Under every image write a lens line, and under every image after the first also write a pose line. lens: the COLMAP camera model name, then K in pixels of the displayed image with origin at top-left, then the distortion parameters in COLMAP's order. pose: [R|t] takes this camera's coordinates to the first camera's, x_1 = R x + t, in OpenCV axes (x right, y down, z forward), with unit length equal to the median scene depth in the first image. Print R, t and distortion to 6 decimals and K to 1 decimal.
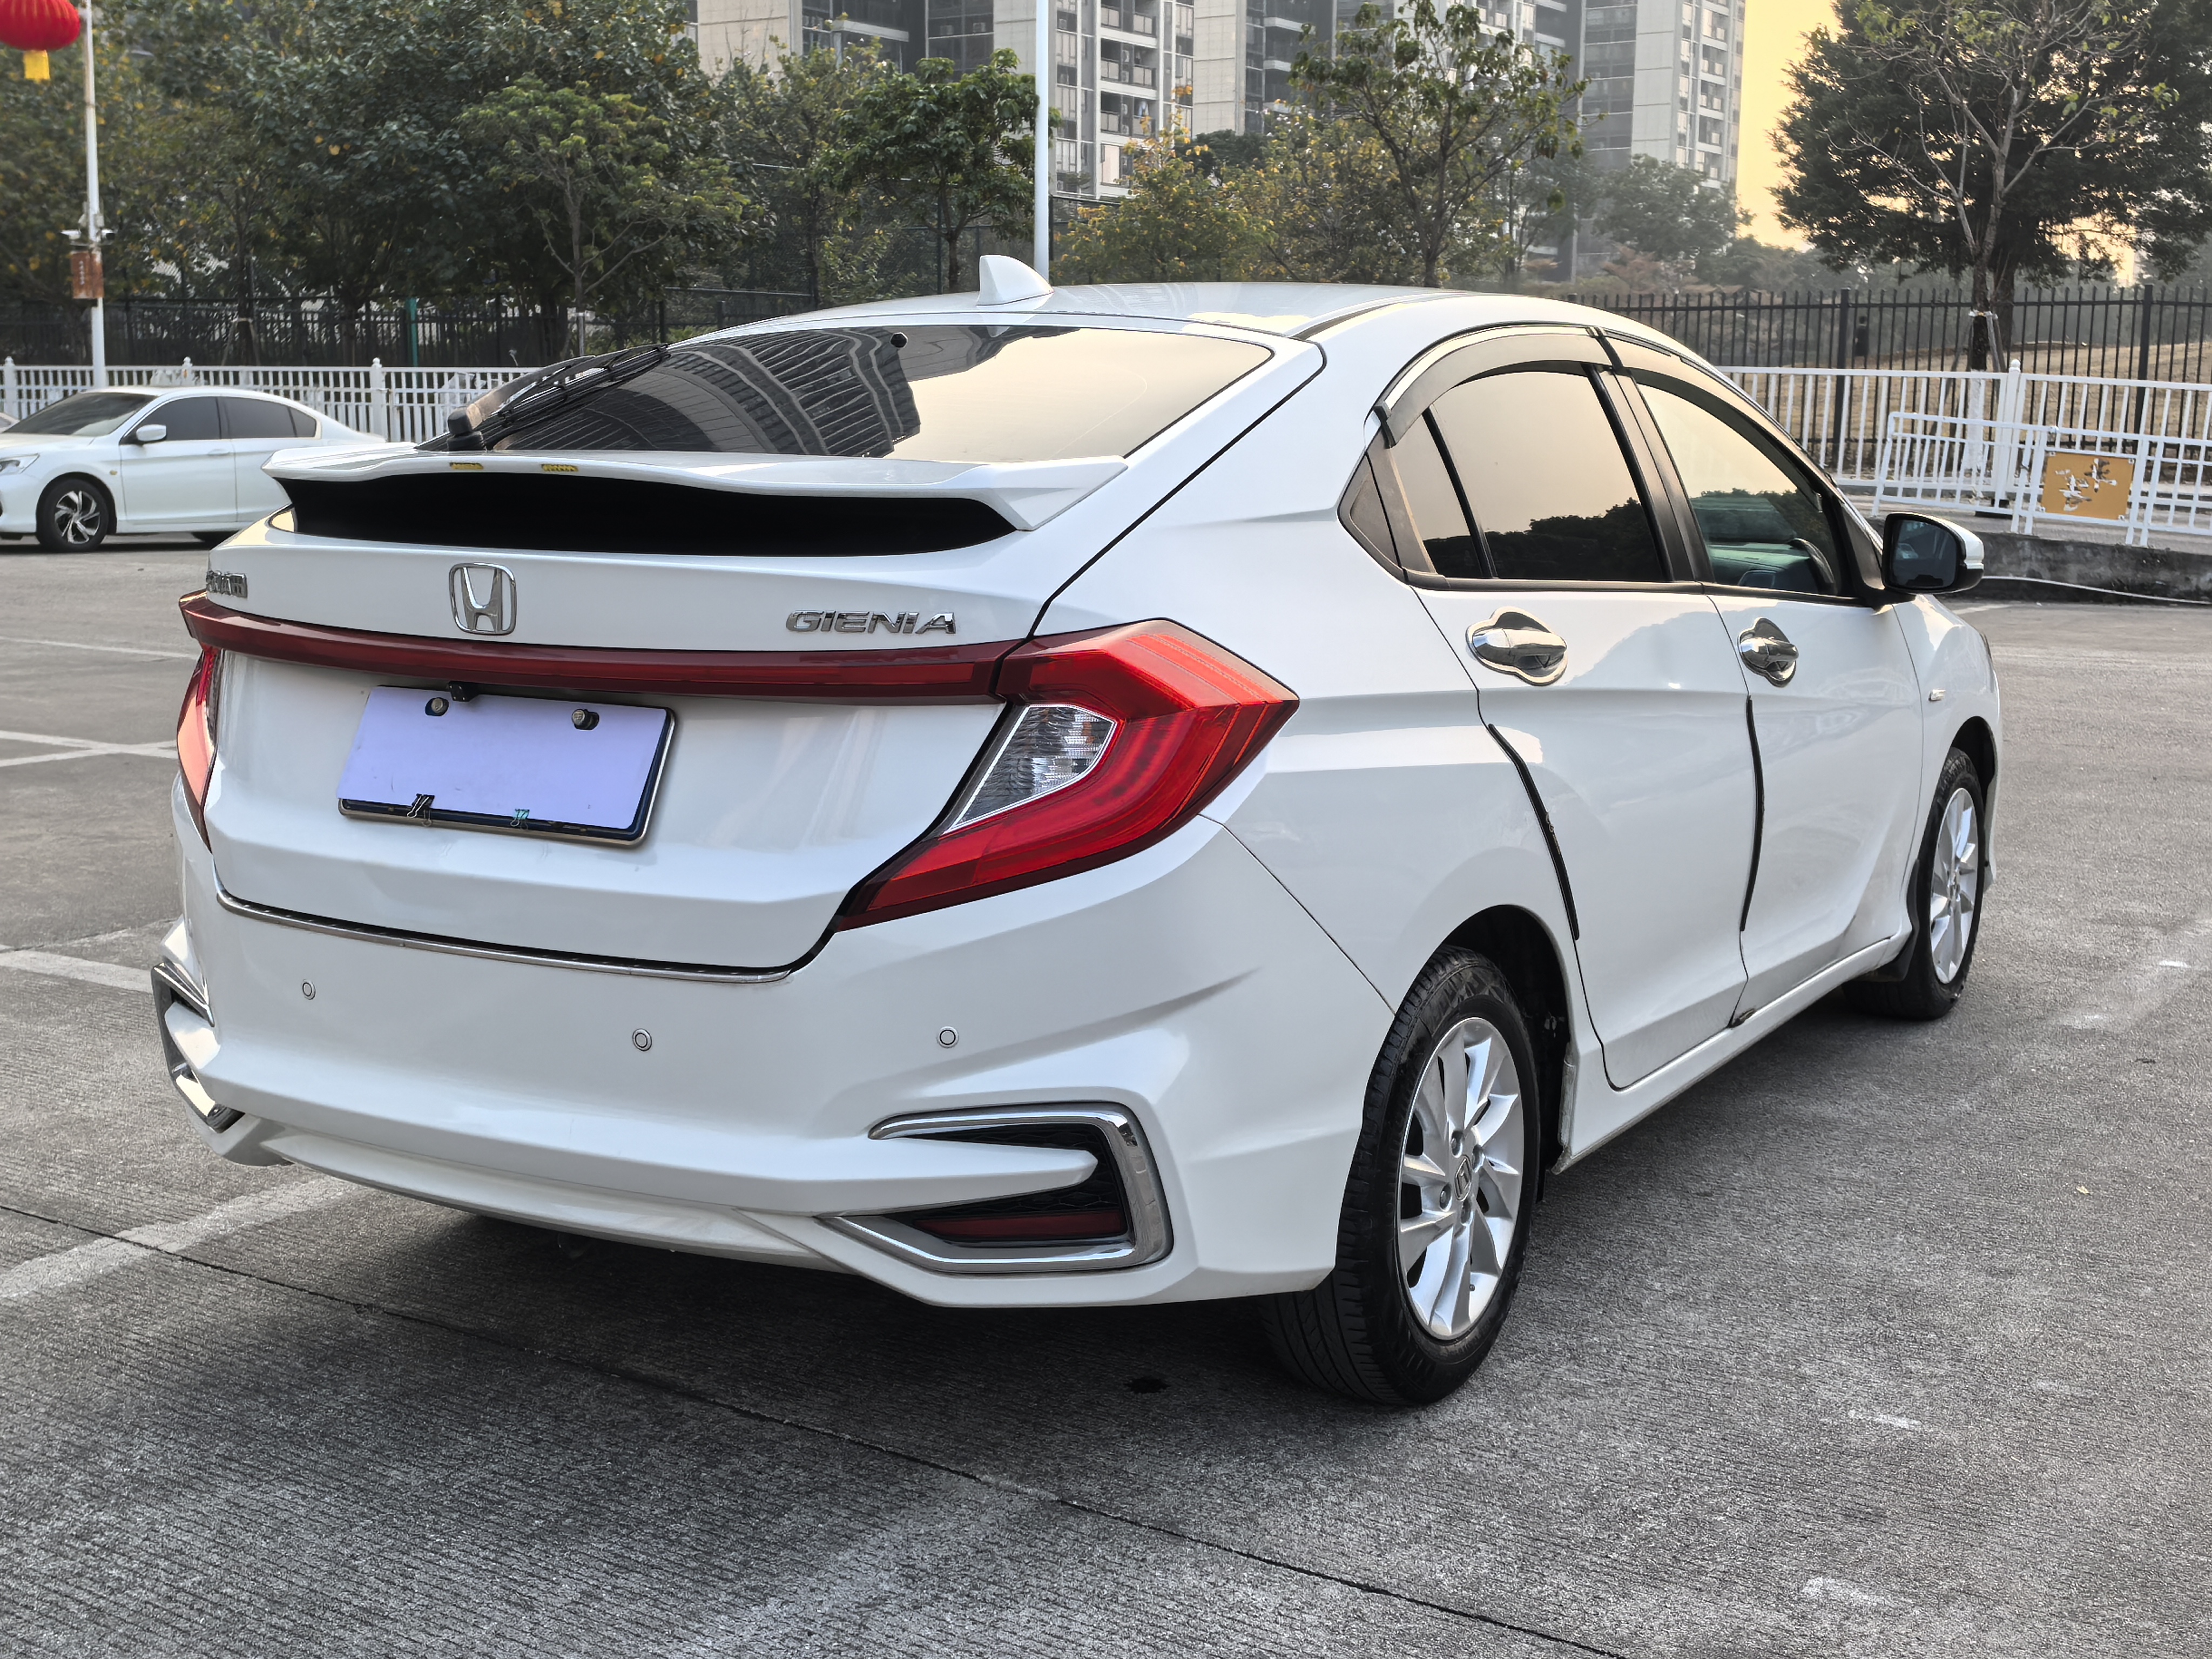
lens RADIAL K [[2645.2, 0, 1106.1], [0, 2645.2, 843.9], [0, 0, 1]] dist [0.047769, 0.000000]
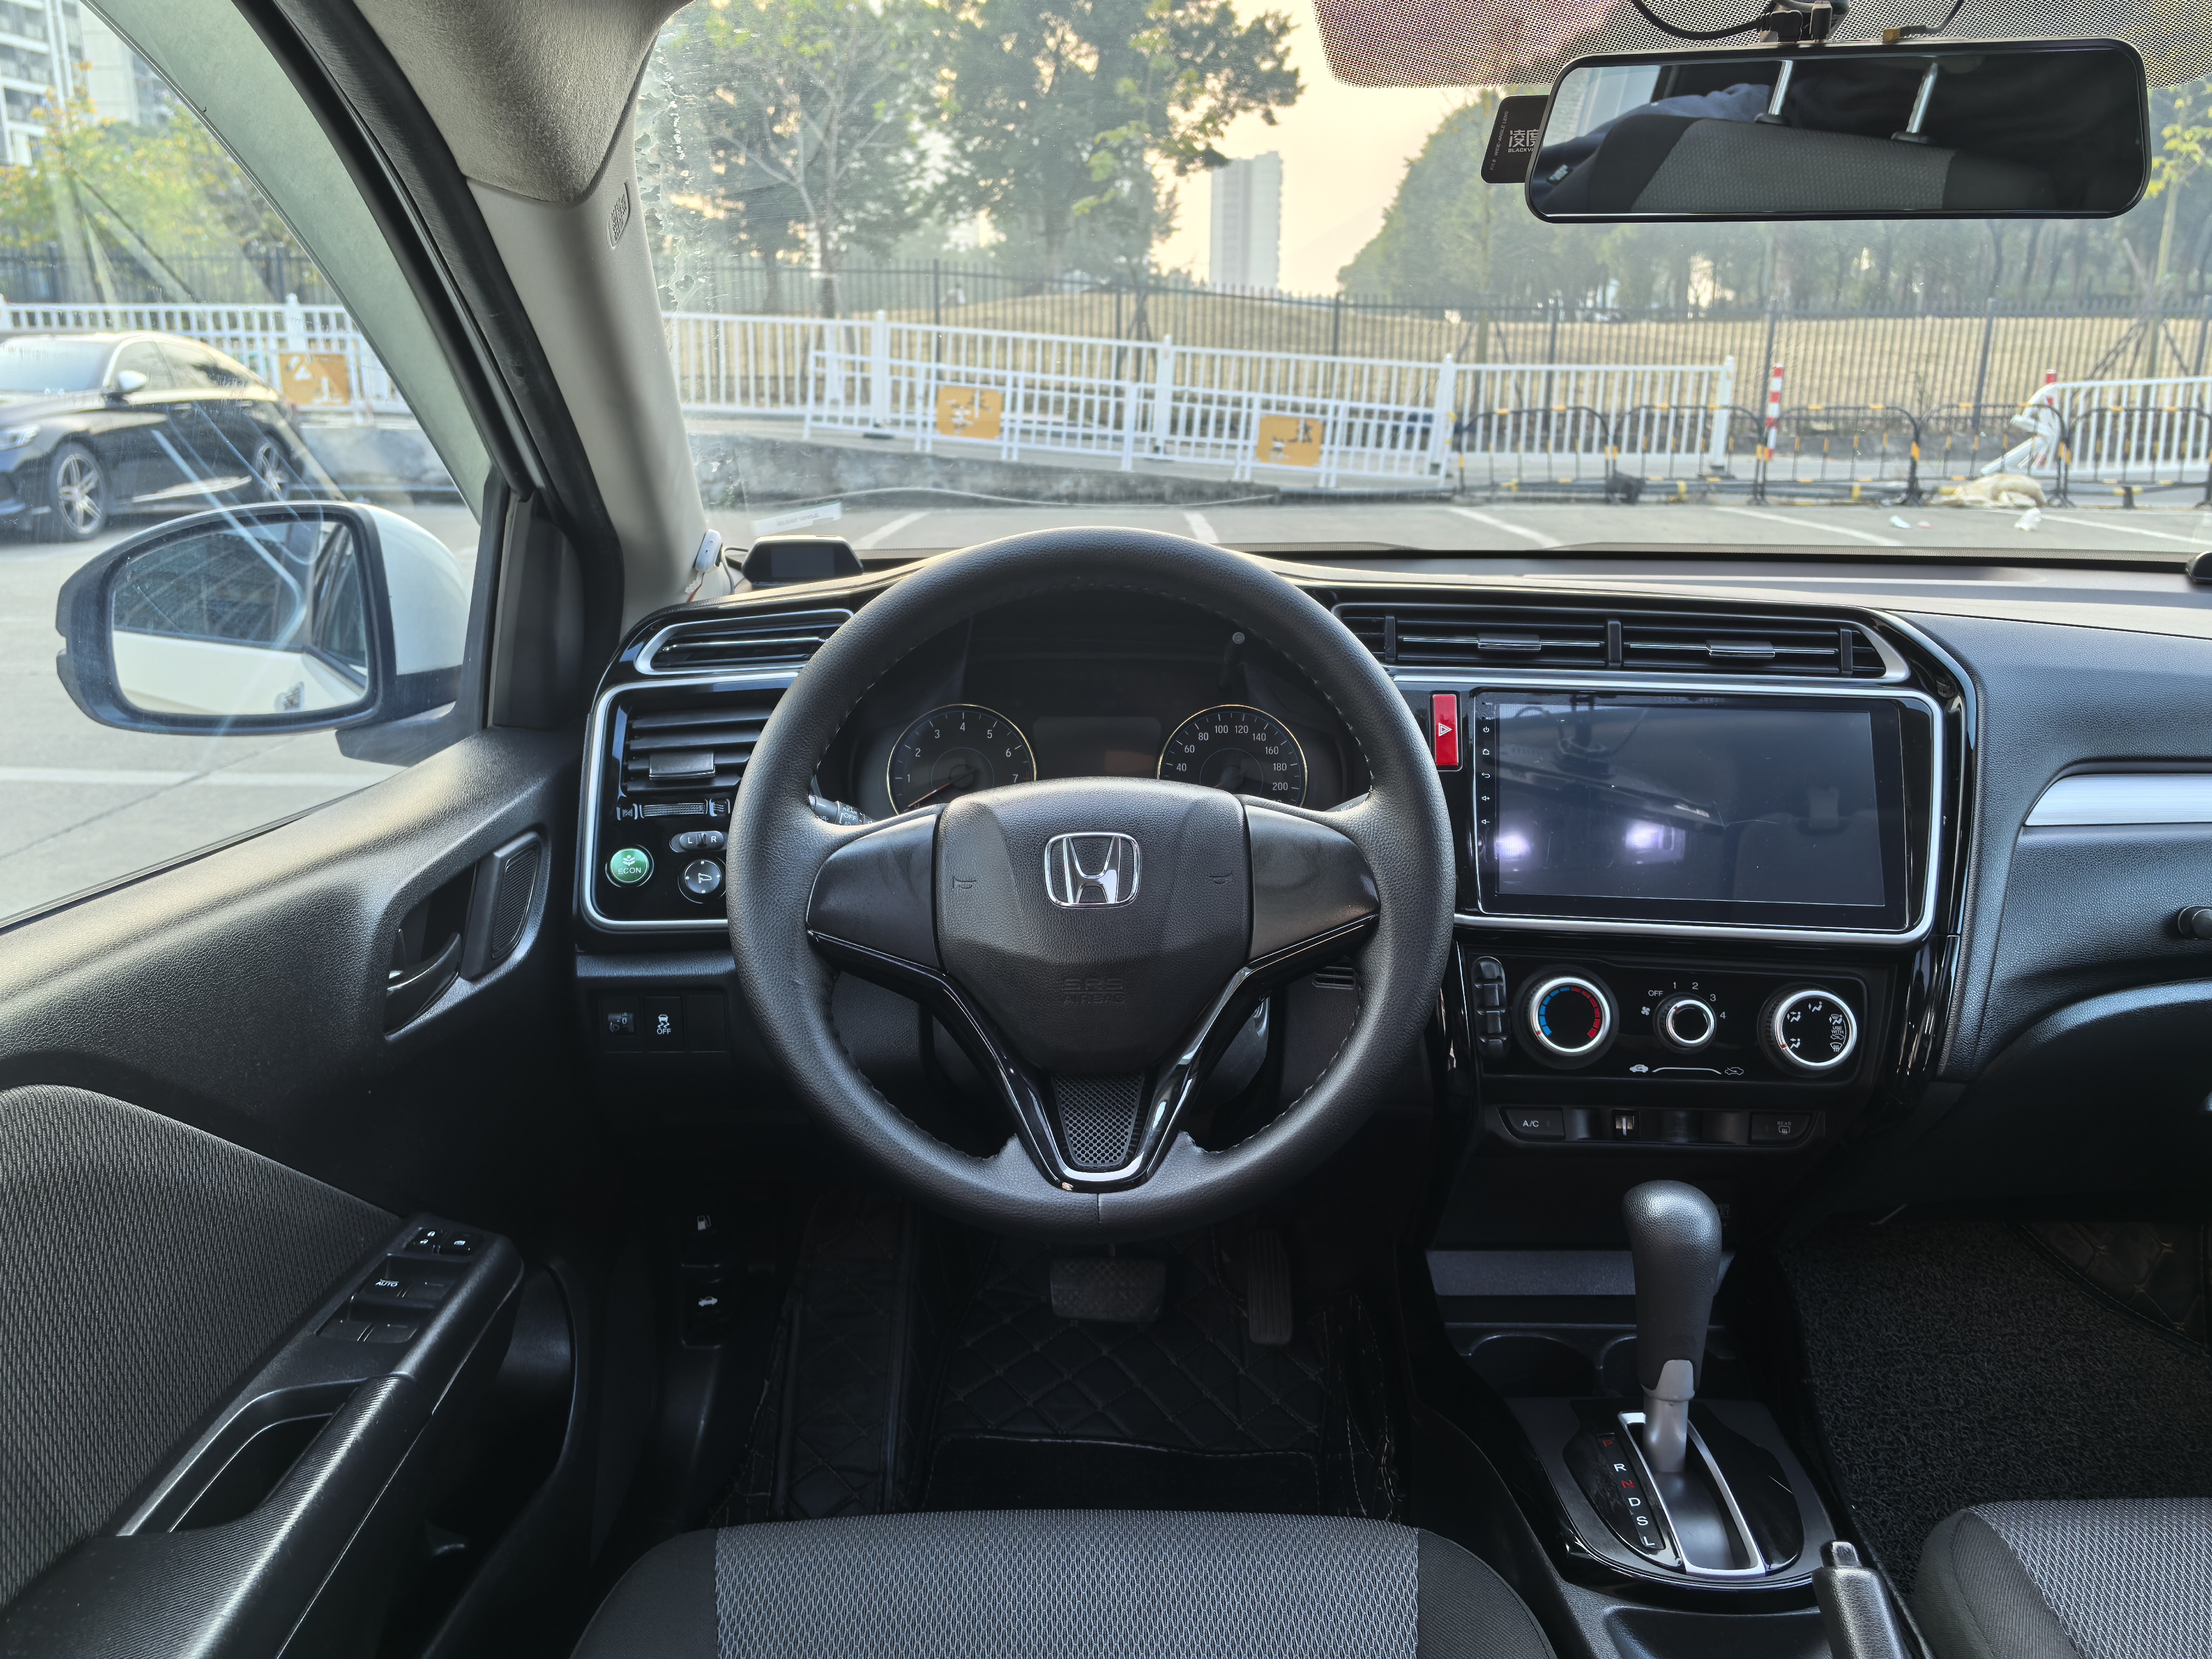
lens RADIAL K [[1742.8, 0, 1105.5], [0, 1742.8, 850.7], [0, 0, 1]] dist [0.062890, -0.082240]
pose [[0.865448, -0.135062, 0.482450, -0.002786], [0.080852, 0.988006, 0.131555, -0.025458], [-0.494432, -0.074847, 0.865988, 0.180174]]
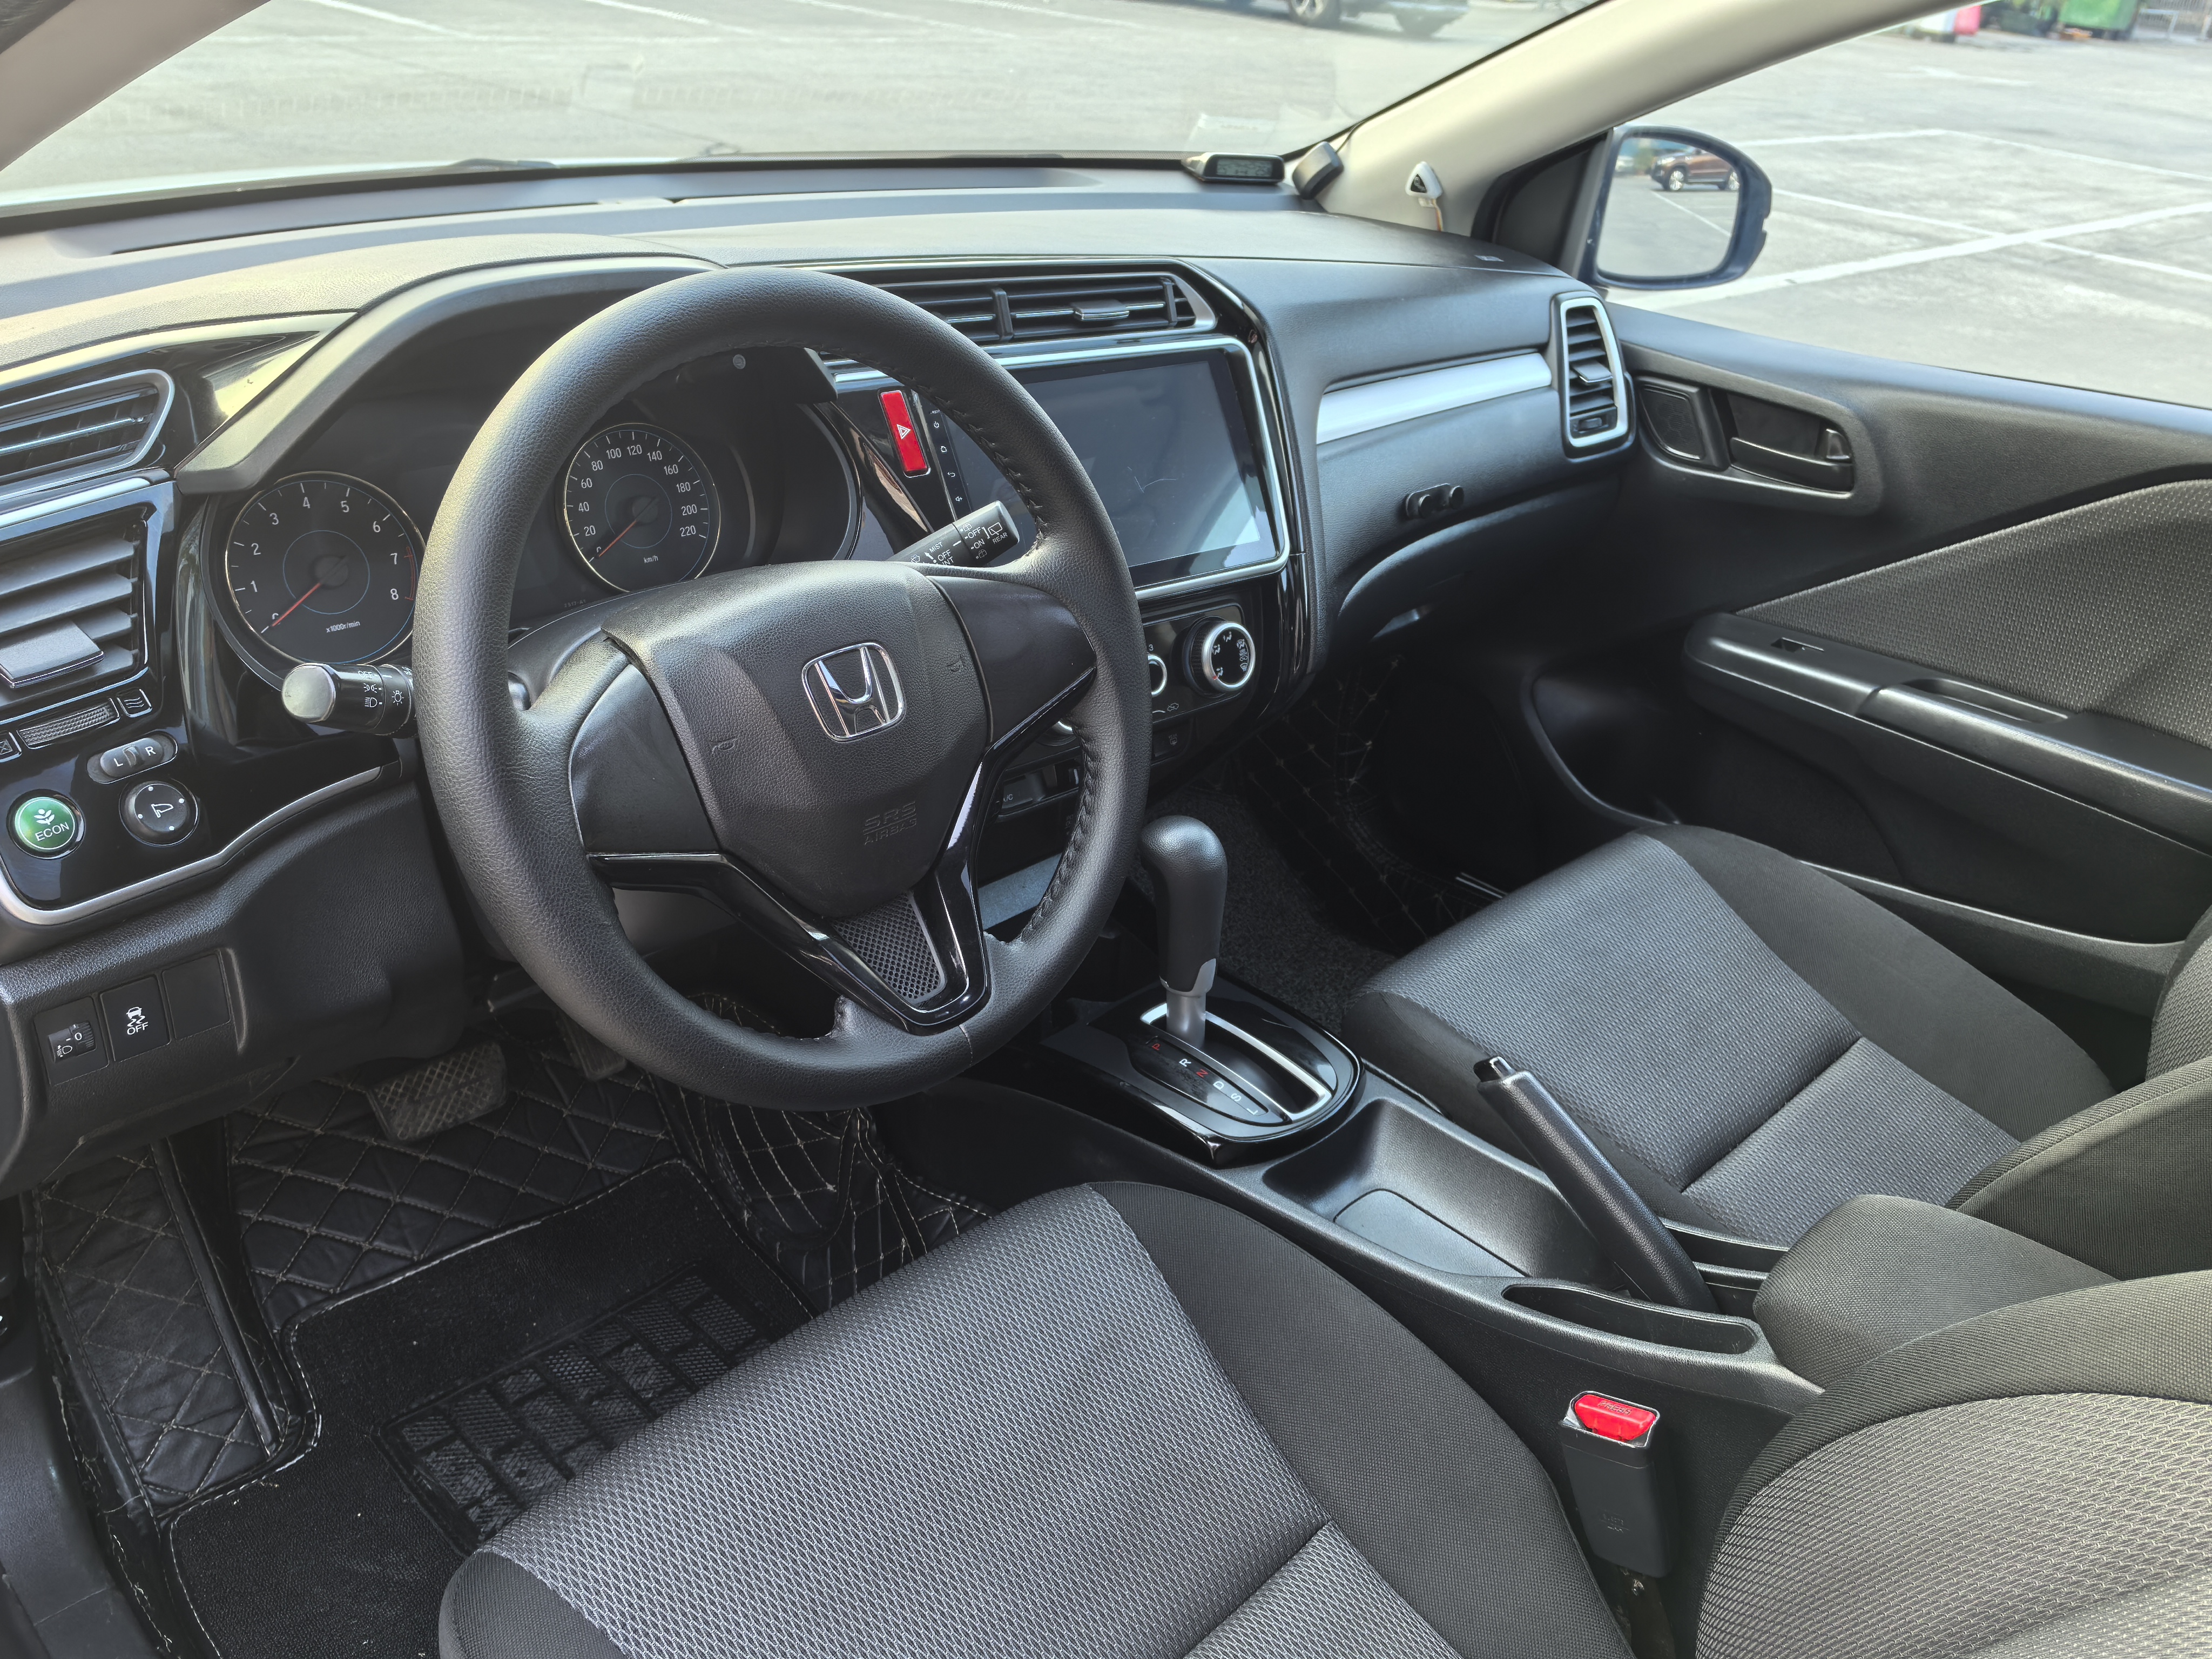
lens RADIAL K [[1742.8, 0, 1109.9], [0, 1742.8, 839.1], [0, 0, 1]] dist [0.062890, -0.082240]
pose [[0.233234, -0.455394, 0.859196, -0.013241], [0.071899, 0.889222, 0.451791, -0.032041], [-0.969759, -0.043597, 0.240139, 0.199632]]
